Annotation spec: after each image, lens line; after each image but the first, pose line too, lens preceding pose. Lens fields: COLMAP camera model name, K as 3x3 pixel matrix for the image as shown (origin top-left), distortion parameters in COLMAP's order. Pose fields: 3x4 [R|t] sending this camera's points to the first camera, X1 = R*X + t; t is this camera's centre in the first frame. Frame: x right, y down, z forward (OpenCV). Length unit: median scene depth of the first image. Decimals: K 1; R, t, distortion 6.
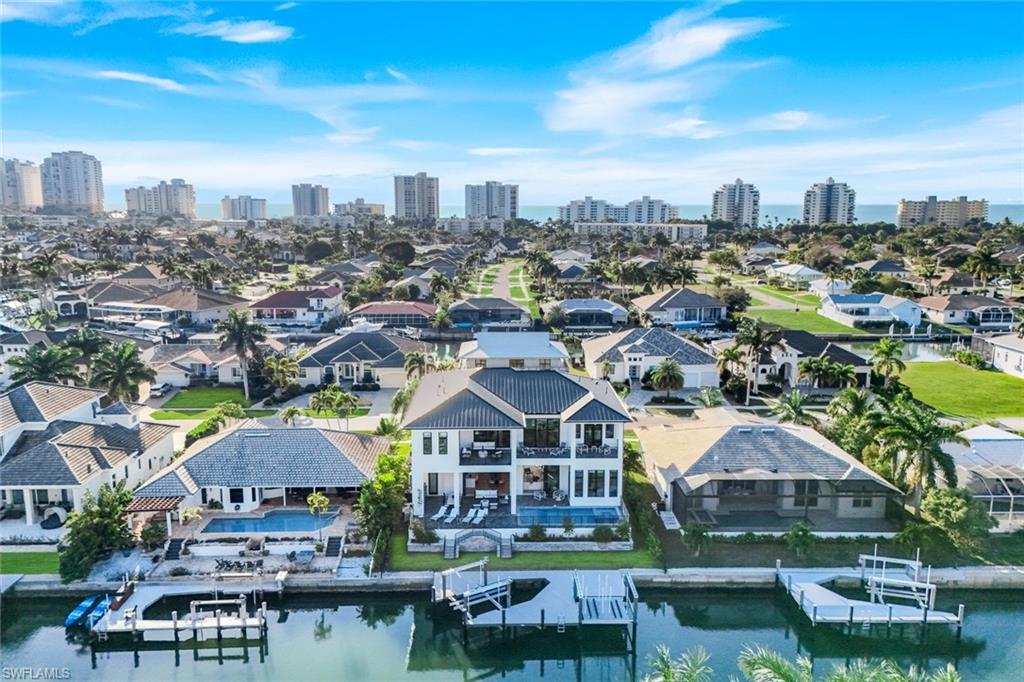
lens RADIAL K [[749.8, 0, 512.0], [0, 749.8, 341.0], [0, 0, 1]] dist [0.097793, -0.108080]
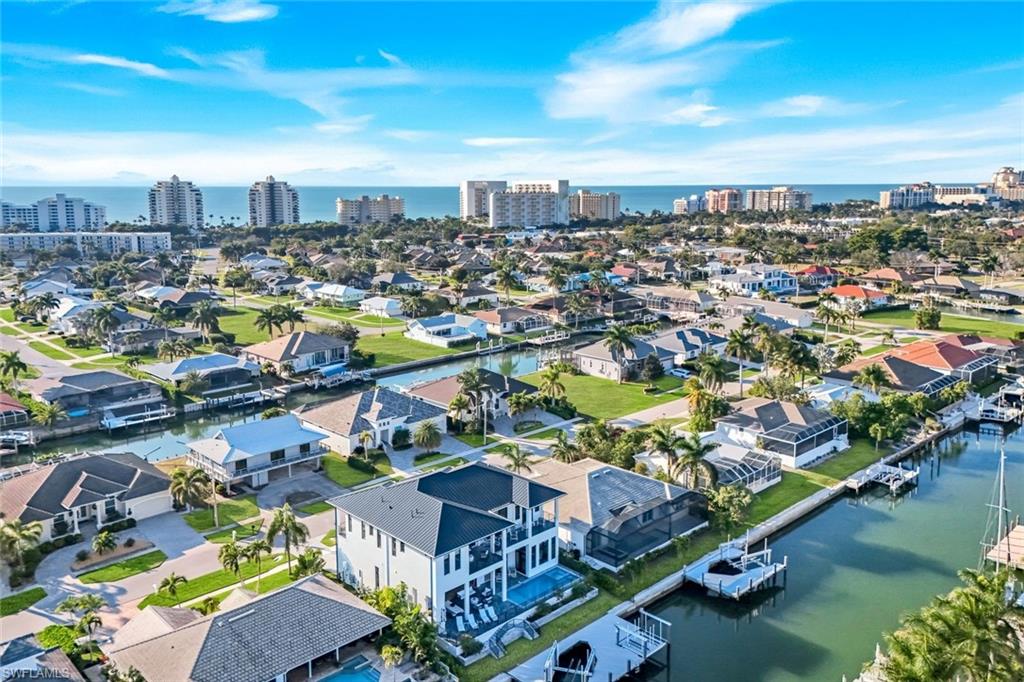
lens RADIAL K [[806.7, 0, 509.6], [0, 806.7, 321.4], [0, 0, 1]] dist [0.060018, -0.002533]
pose [[0.740133, -0.121107, 0.661465, -0.762129], [0.129021, 0.990949, 0.037067, -0.239079], [-0.659967, 0.057909, 0.749060, 0.035670]]
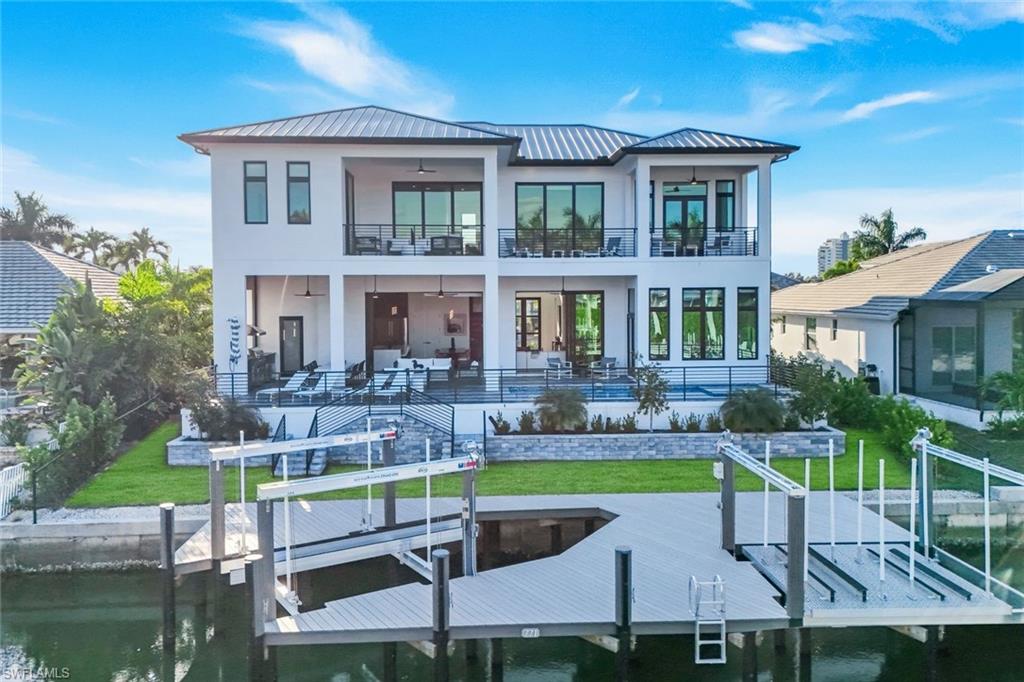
lens RADIAL K [[806.7, 0, 509.6], [0, 806.7, 321.4], [0, 0, 1]] dist [0.060018, -0.002533]
pose [[0.999754, -0.012616, 0.018227, 0.004082], [0.015153, 0.989083, -0.146580, 0.252654], [-0.016179, 0.146820, 0.989031, 0.597477]]
